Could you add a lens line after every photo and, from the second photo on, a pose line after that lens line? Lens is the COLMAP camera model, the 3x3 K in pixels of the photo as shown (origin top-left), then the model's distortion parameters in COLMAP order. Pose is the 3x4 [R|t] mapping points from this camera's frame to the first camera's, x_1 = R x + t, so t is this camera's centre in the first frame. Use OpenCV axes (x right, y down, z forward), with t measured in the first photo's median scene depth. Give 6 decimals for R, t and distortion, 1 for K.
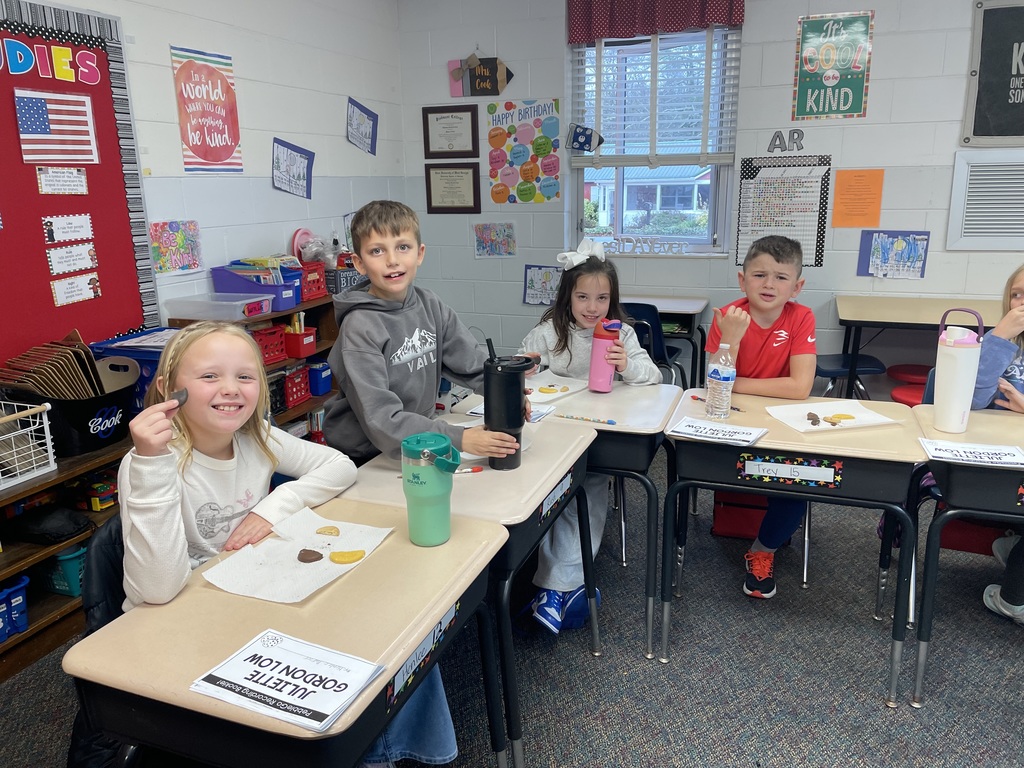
lens RADIAL K [[772.5, 0, 511.0], [0, 772.5, 375.9], [0, 0, 1]] dist [0.078102, -0.096615]
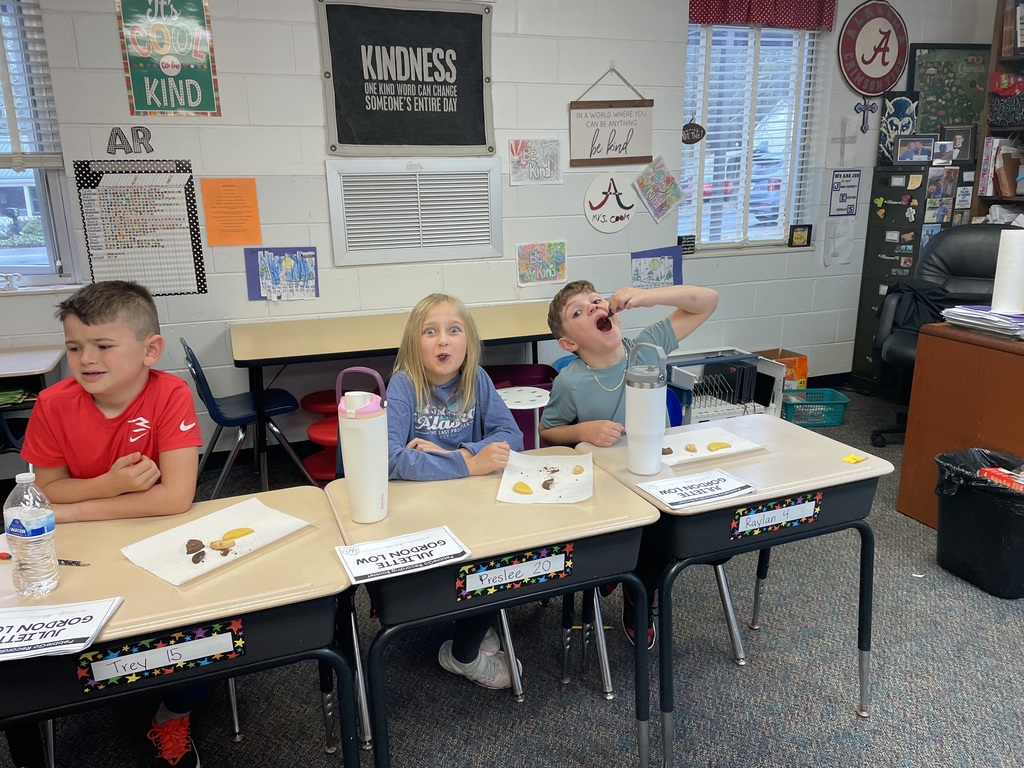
lens RADIAL K [[772.5, 0, 511.6], [0, 772.5, 375.1], [0, 0, 1]] dist [0.078102, -0.096615]
pose [[0.755306, -0.159848, 0.635580, 0.107348], [0.160768, 0.985359, 0.056765, -0.052220], [-0.635348, 0.059306, 0.769946, 0.166222]]
